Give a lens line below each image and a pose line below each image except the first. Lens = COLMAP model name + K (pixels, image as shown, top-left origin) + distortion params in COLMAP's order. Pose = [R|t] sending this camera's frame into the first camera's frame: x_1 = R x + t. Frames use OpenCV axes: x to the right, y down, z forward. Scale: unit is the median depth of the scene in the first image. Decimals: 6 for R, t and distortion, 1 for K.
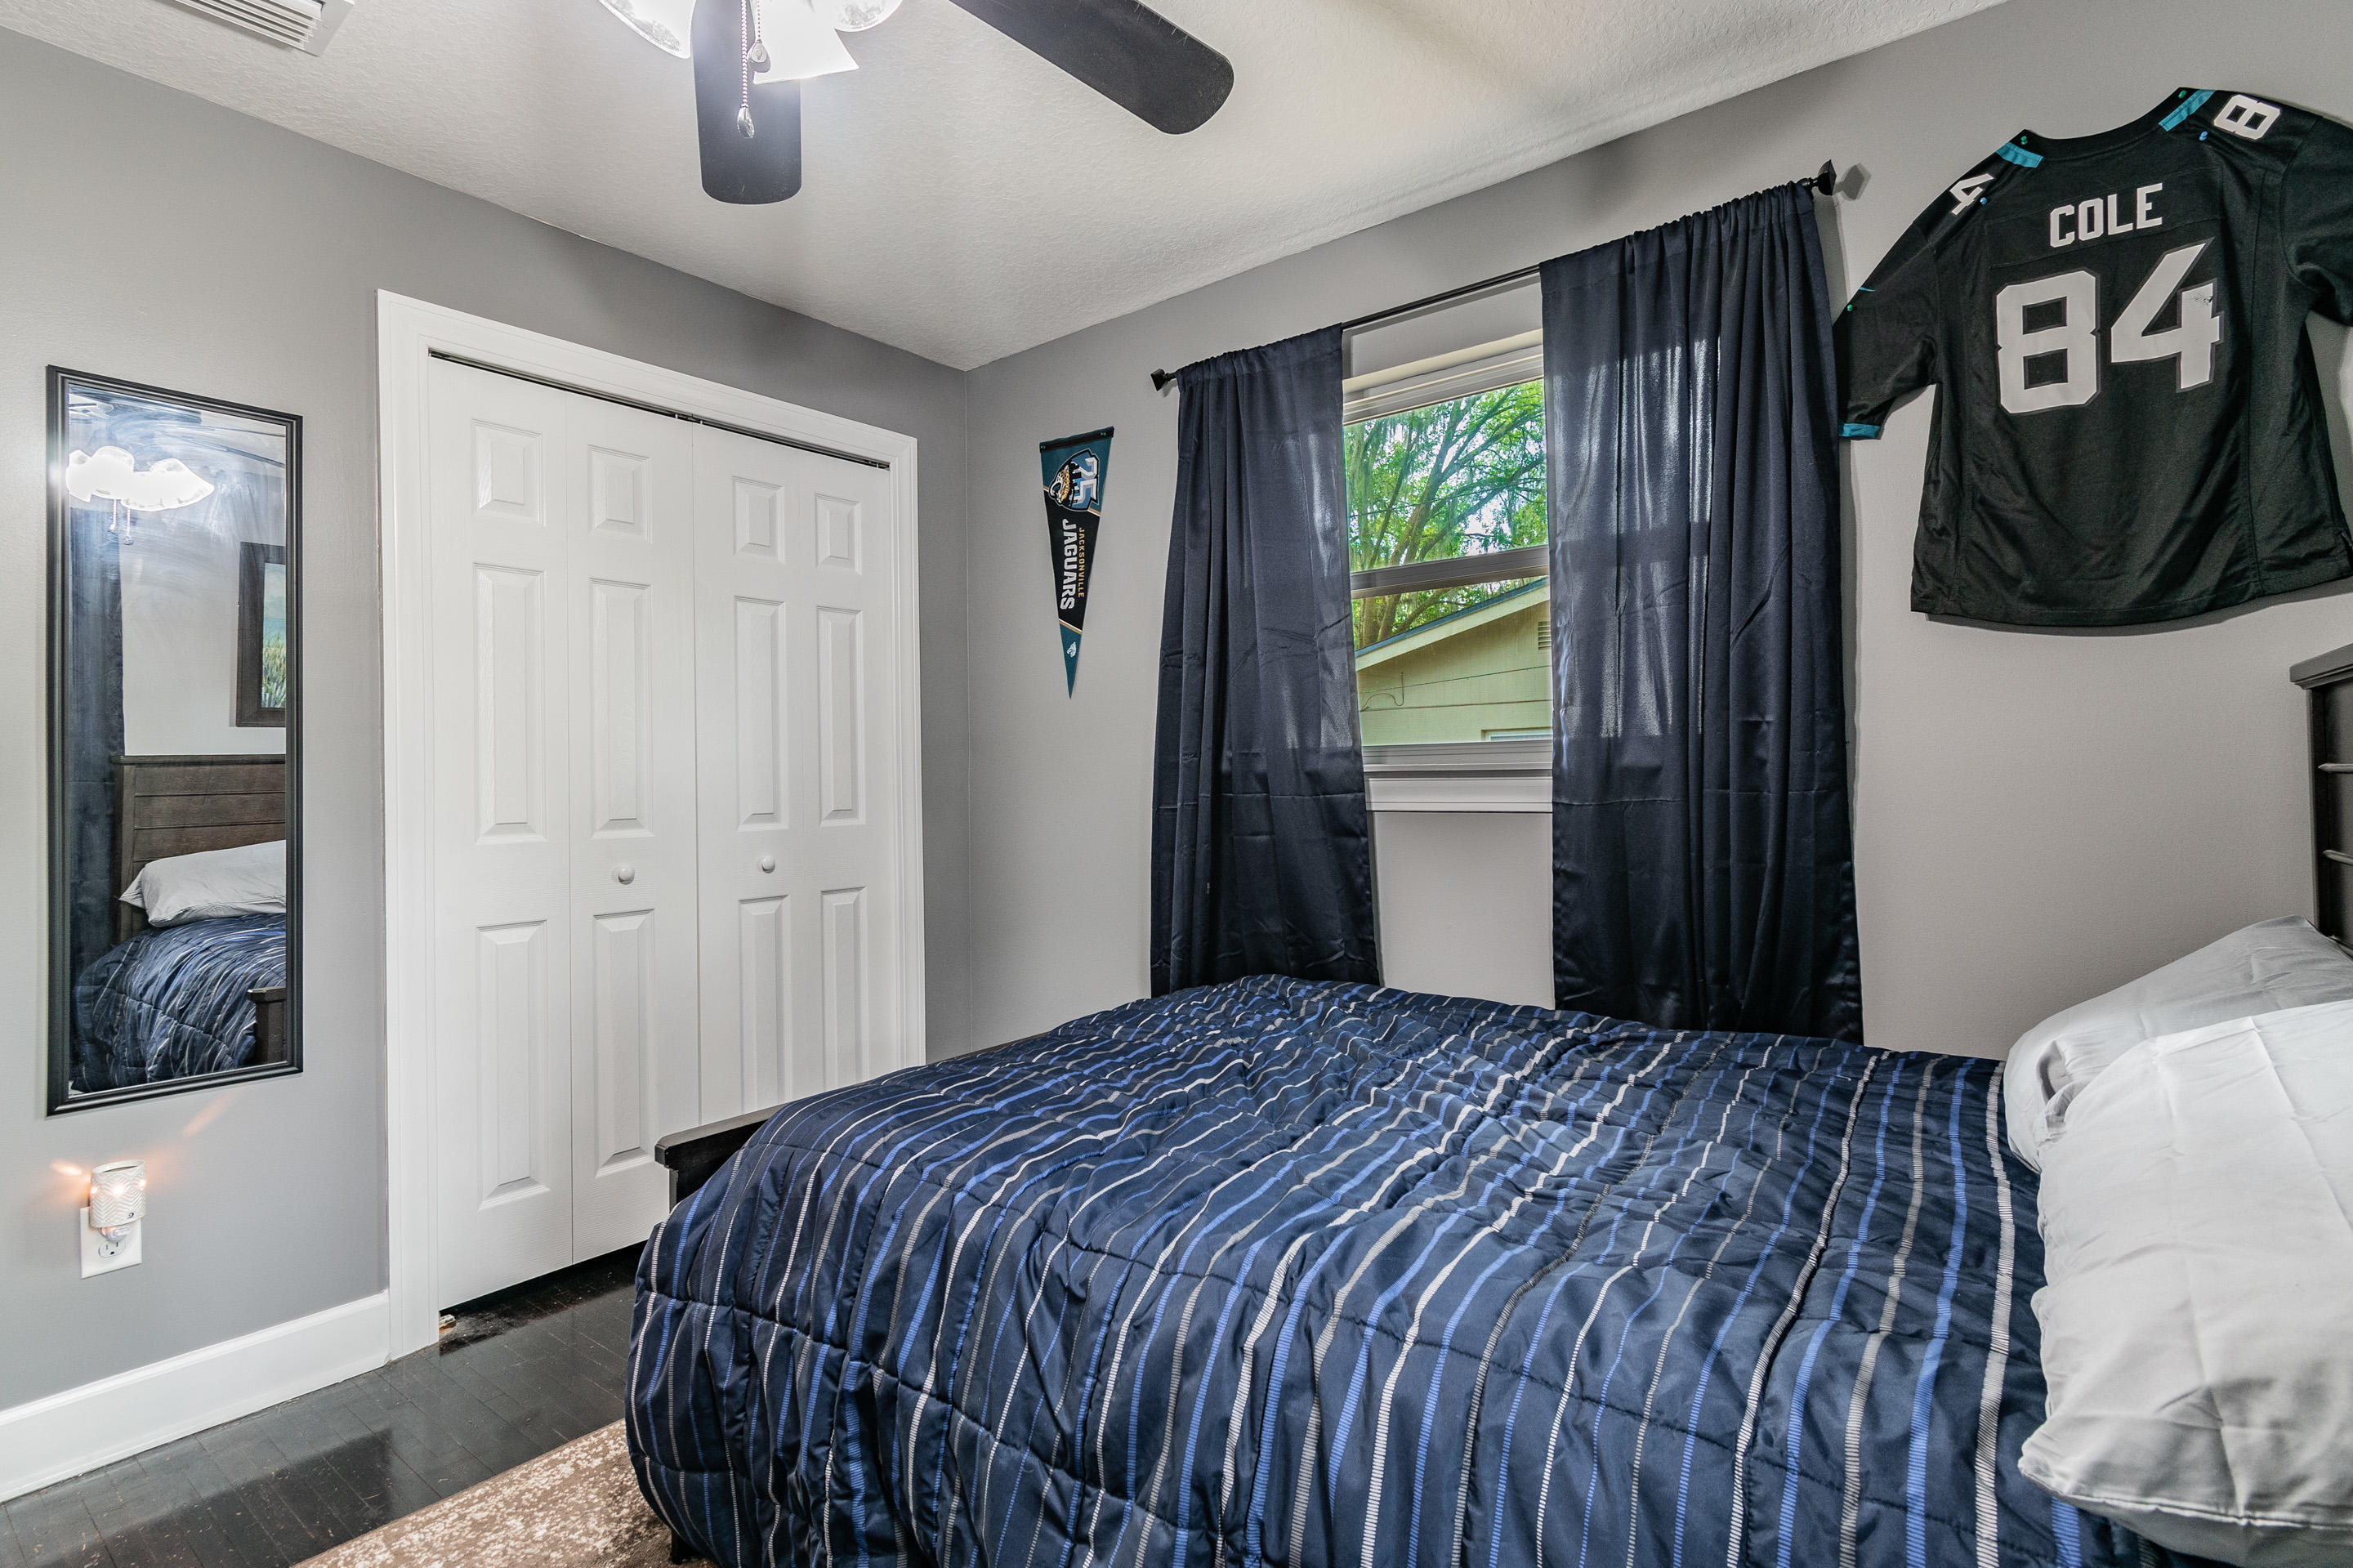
lens RADIAL K [[1090.8, 0, 1174.2], [0, 1090.8, 789.6], [0, 0, 1]] dist [0.002092, -0.001480]
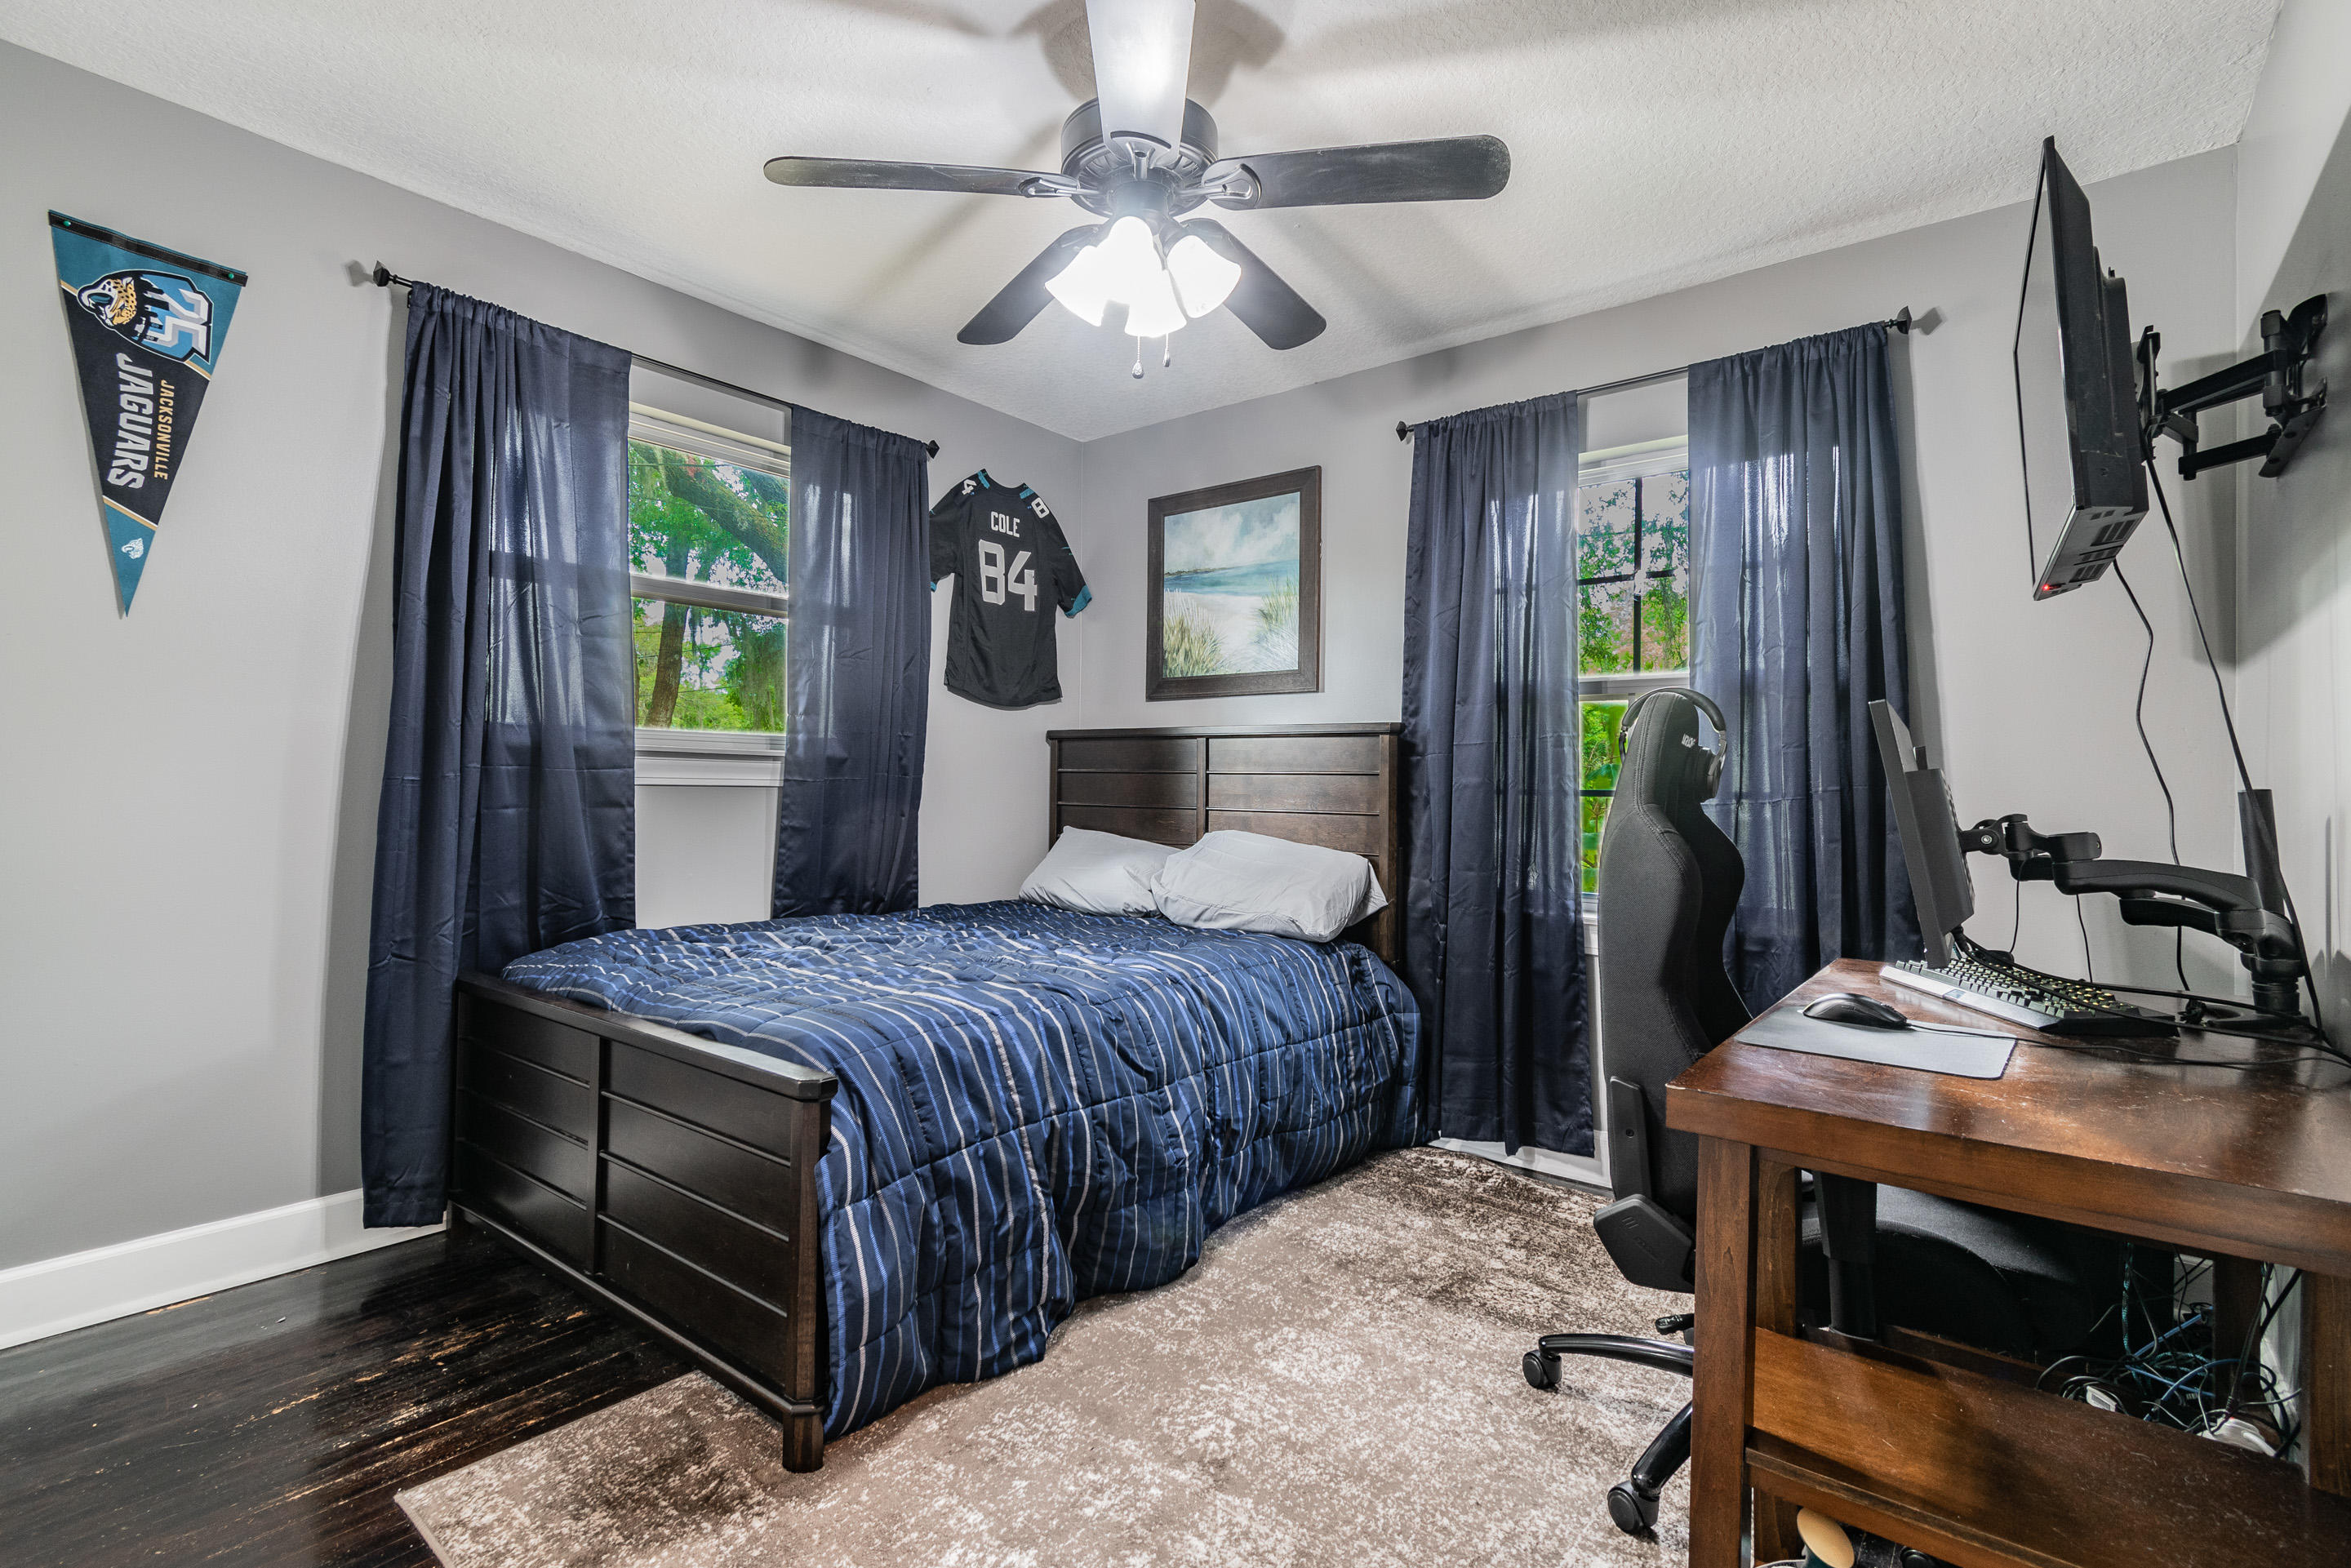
lens RADIAL K [[1089.8, 0, 1174.6], [0, 1089.8, 783.1], [0, 0, 1]] dist [0.002092, -0.001480]
pose [[0.026259, 0.008479, 0.999619, -1.073185], [-0.022354, 0.999719, -0.007892, 0.016147], [-0.999405, -0.022138, 0.026441, 0.446906]]
